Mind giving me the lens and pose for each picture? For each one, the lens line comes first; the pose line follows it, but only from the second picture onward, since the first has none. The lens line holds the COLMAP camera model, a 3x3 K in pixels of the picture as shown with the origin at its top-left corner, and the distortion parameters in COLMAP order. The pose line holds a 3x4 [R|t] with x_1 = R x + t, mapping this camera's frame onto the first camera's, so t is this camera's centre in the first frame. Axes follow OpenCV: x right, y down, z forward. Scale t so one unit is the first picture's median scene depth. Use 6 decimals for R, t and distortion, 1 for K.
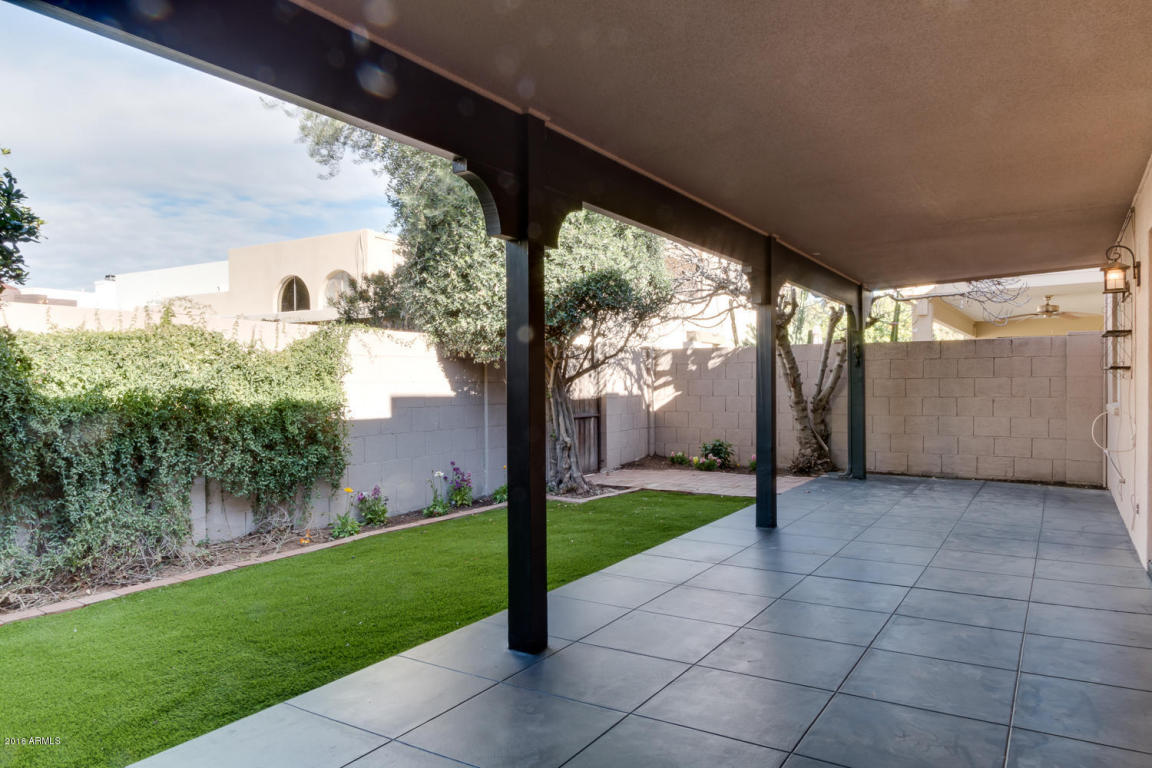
lens RADIAL K [[766.0, 0, 576.3], [0, 766.0, 386.2], [0, 0, 1]] dist [0.001538, 0.000274]
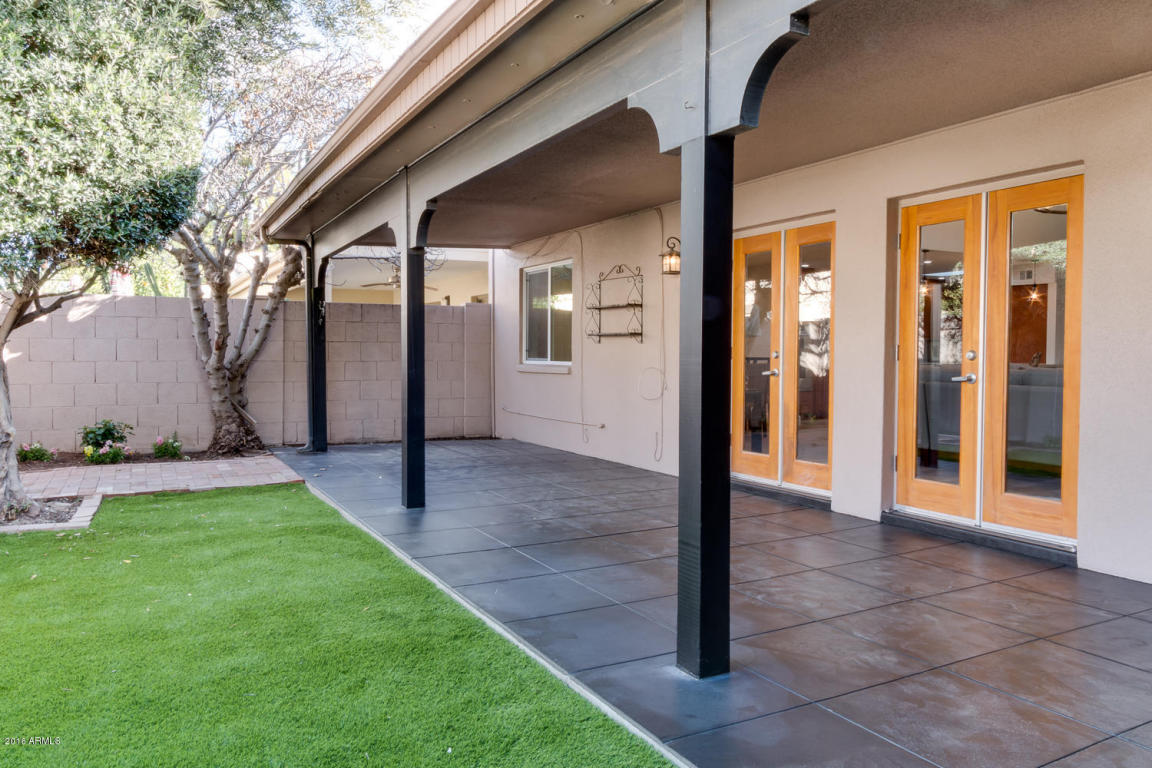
lens RADIAL K [[812.5, 0, 576.6], [0, 812.5, 381.4], [0, 0, 1]] dist [0.002684, 0.000611]
pose [[0.484818, -0.022479, 0.874326, -0.291132], [-0.004800, 0.999586, 0.028361, 0.008719], [-0.874602, -0.017946, 0.484509, 0.249024]]
